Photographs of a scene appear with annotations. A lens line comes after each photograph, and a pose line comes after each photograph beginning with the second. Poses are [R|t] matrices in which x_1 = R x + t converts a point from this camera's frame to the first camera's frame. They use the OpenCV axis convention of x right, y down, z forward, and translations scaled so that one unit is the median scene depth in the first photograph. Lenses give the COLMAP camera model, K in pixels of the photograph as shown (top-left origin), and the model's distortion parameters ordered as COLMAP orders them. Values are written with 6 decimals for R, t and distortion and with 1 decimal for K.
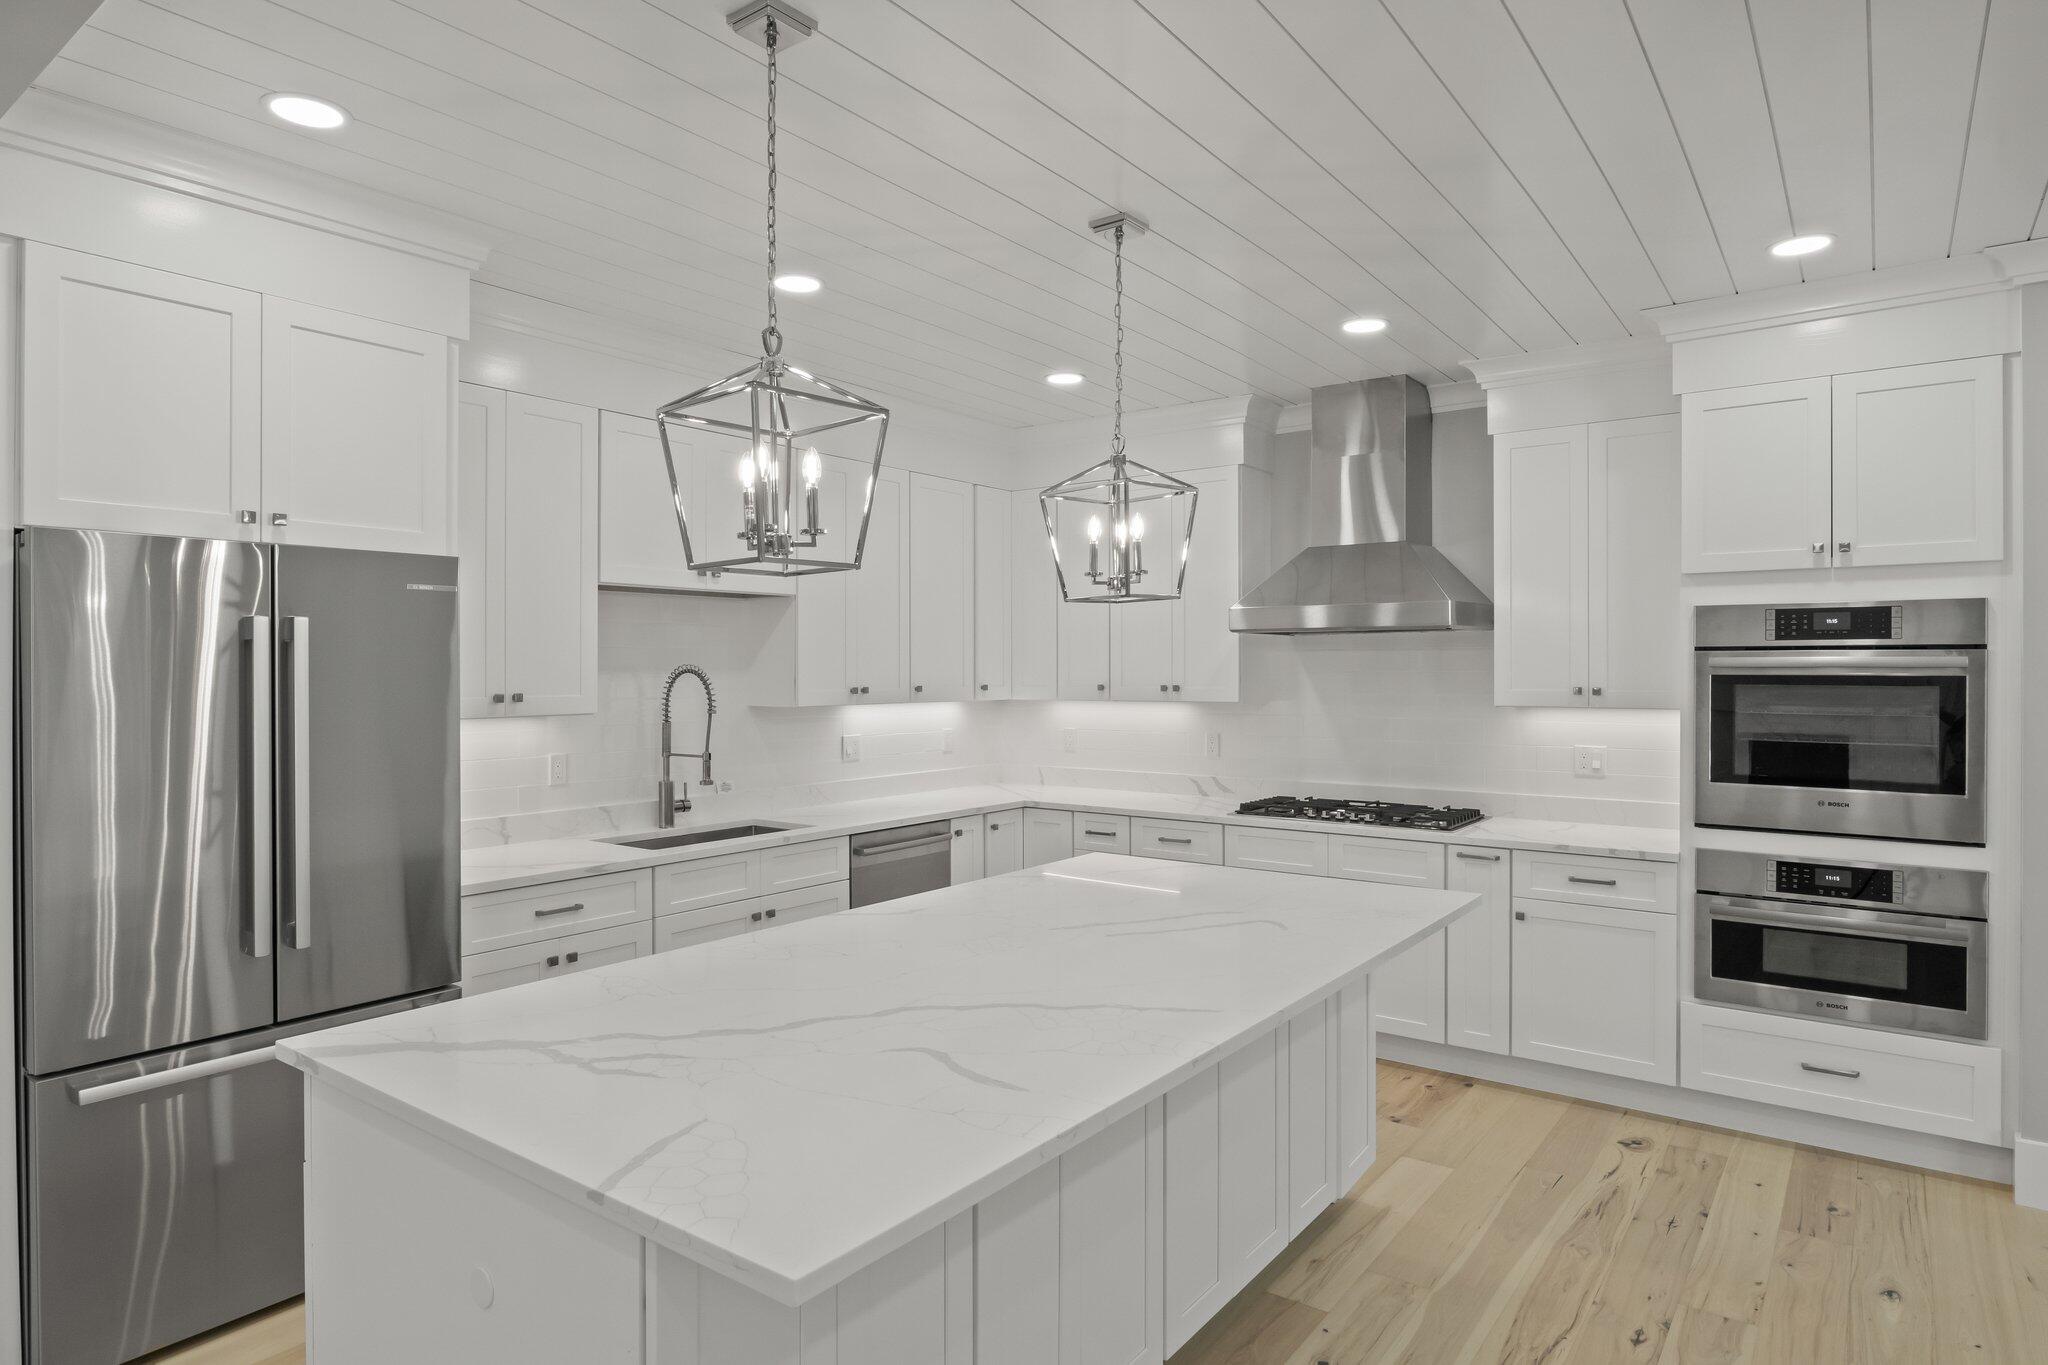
lens RADIAL K [[1167.8, 0, 1023.6], [0, 1167.8, 668.8], [0, 0, 1]] dist [-0.012635, 0.000987]
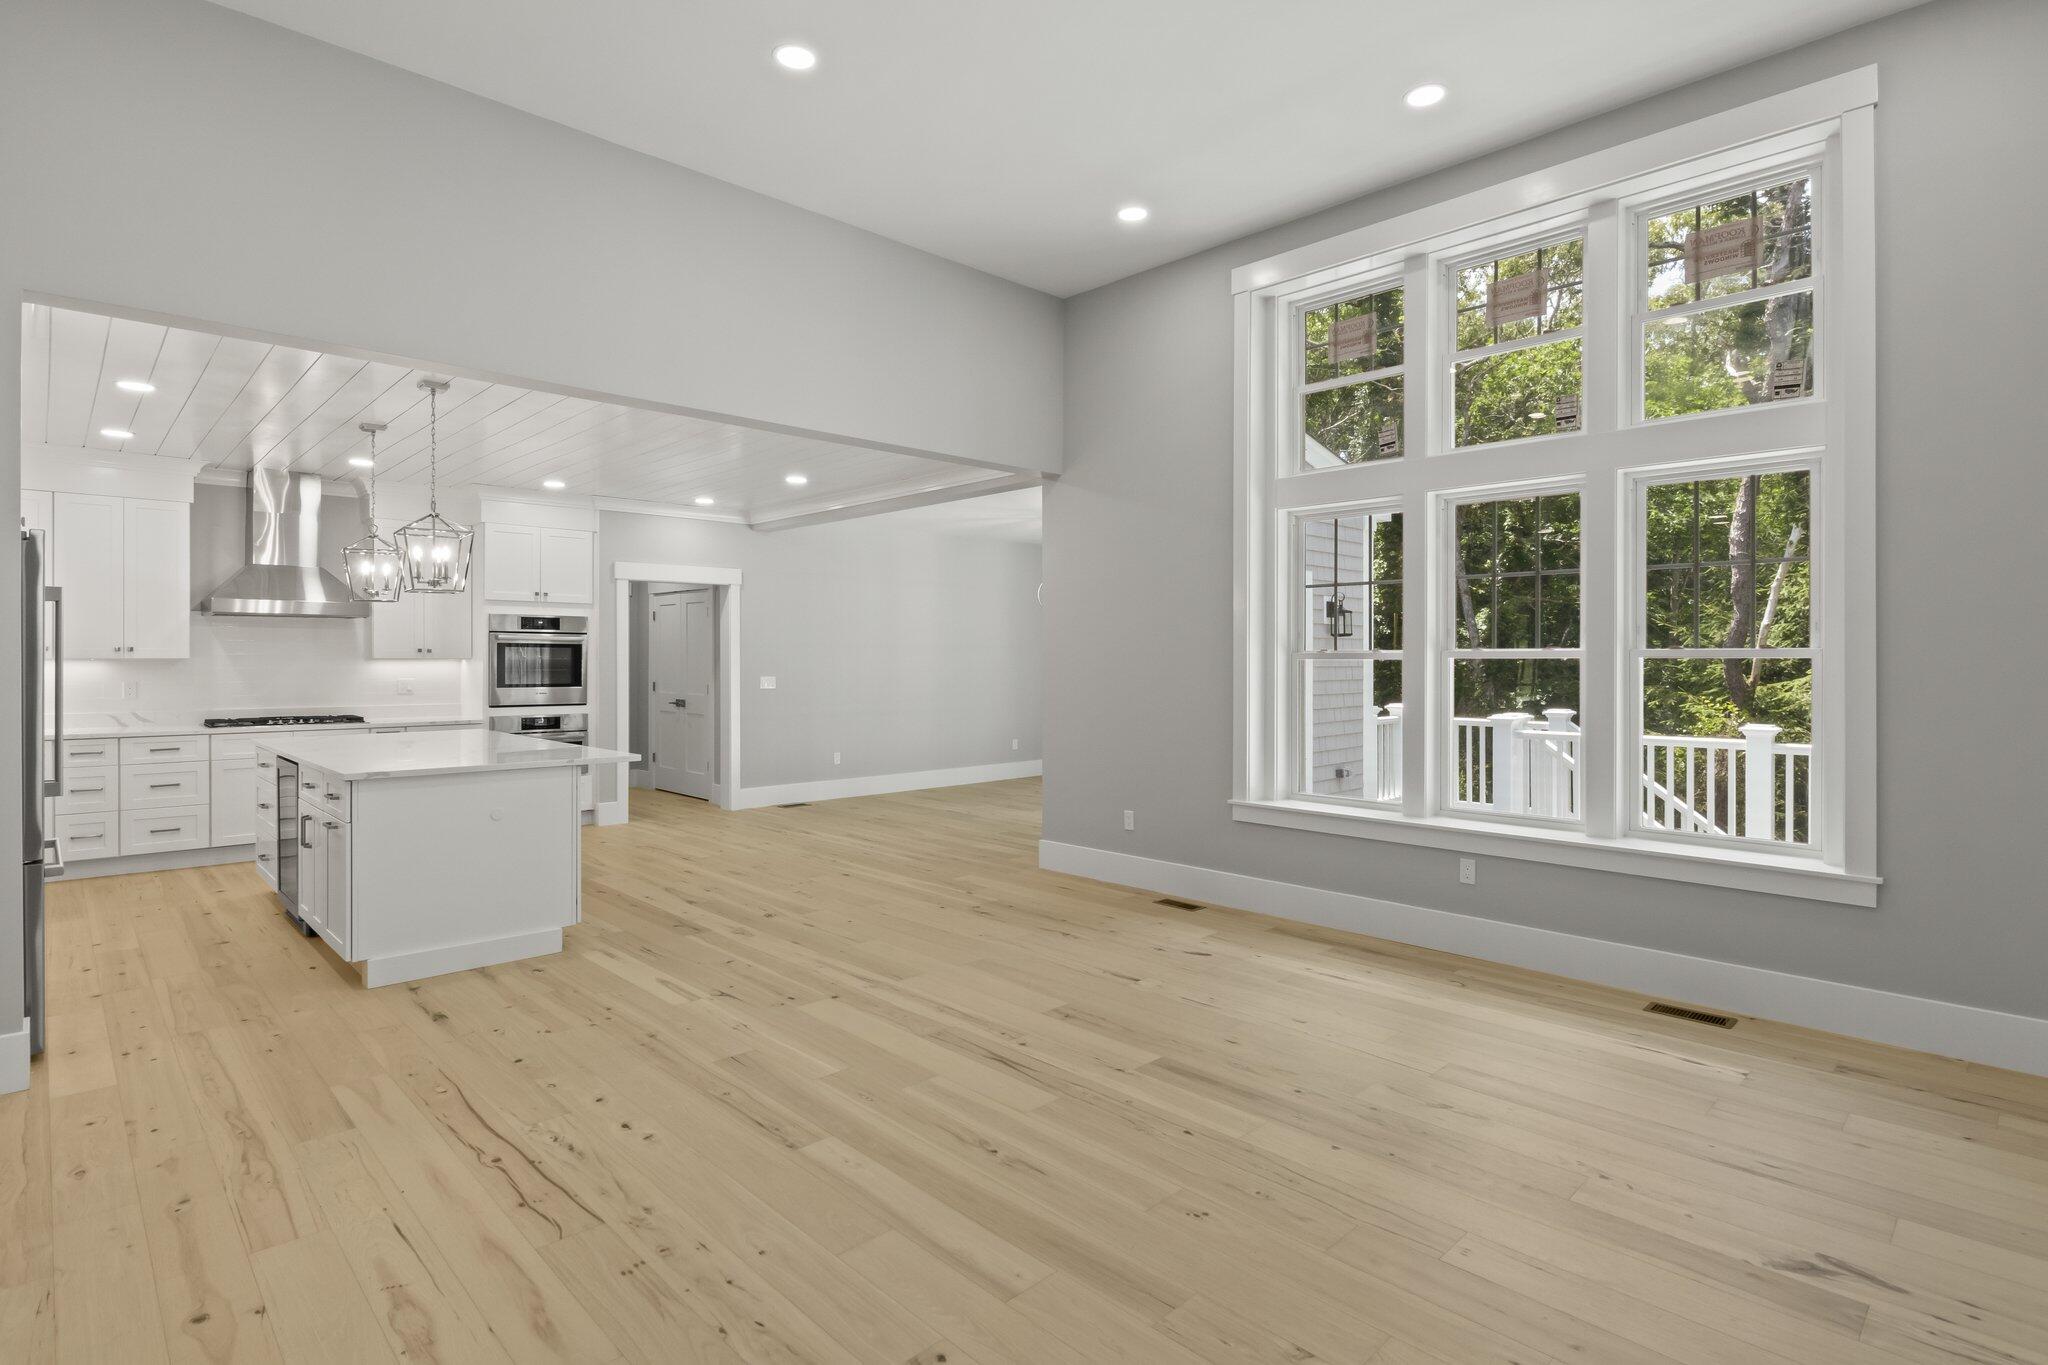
lens RADIAL K [[1021.2, 0, 1024.5], [0, 1021.2, 664.7], [0, 0, 1]] dist [-0.005722, -0.001772]
pose [[0.153954, -0.003789, 0.988071, -1.295866], [-0.002547, 0.999988, 0.004232, 0.037924], [-0.988075, -0.003168, 0.153943, -0.387981]]
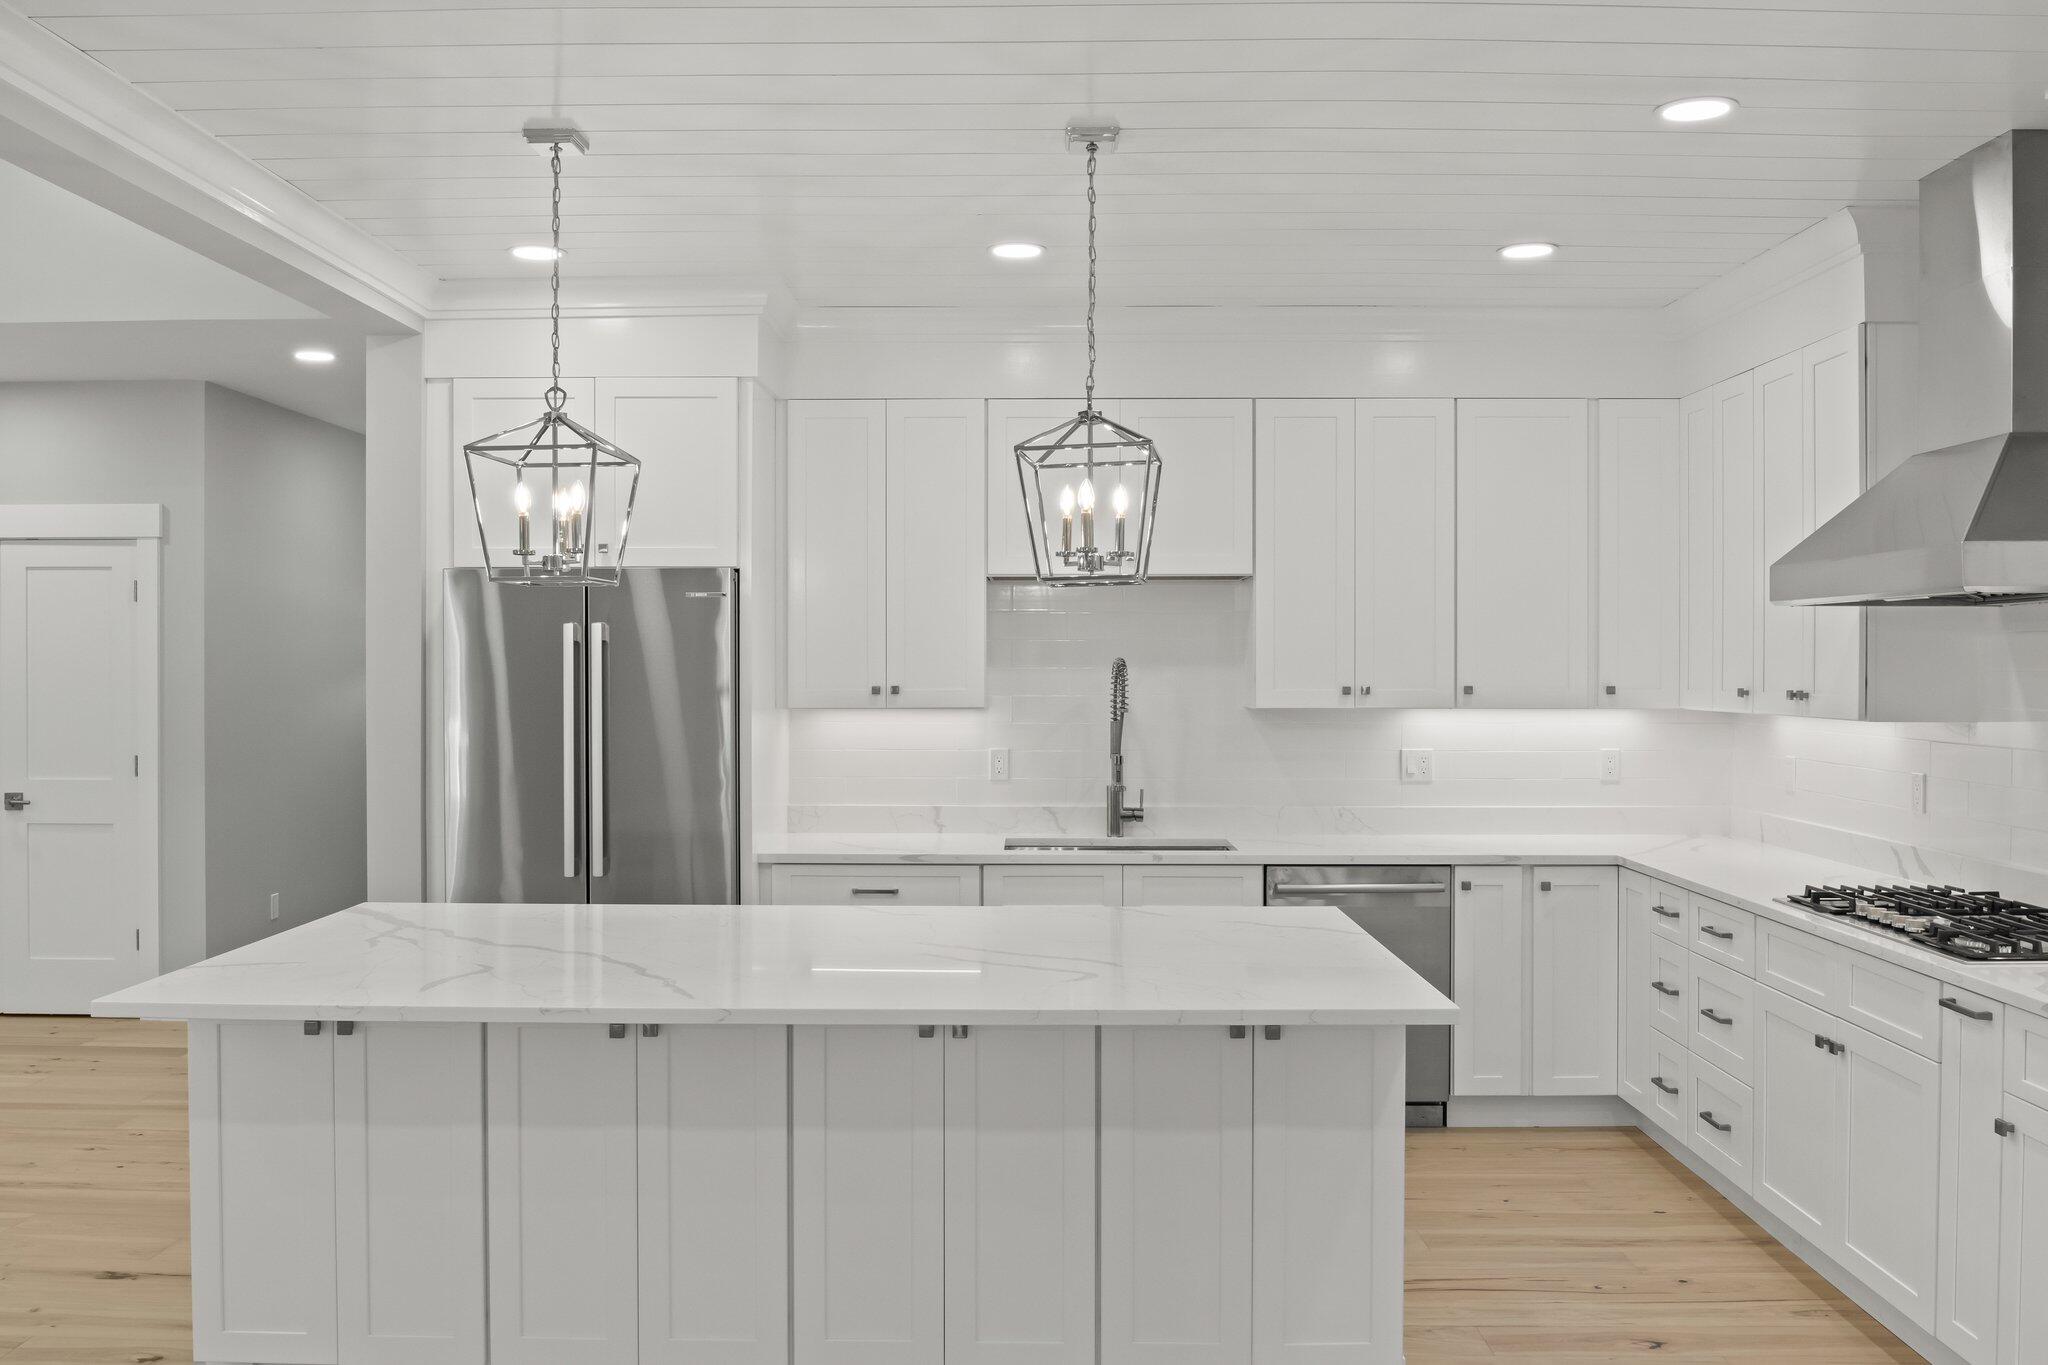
lens RADIAL K [[1671.1, 0, 1017.6], [0, 1671.1, 671.3], [0, 0, 1]] dist [-0.018603, -0.042075]
pose [[0.583443, 0.005909, -0.812132, 0.837537], [-0.000347, 0.999975, 0.007026, -0.002867], [0.812154, -0.003817, 0.583431, 0.206140]]
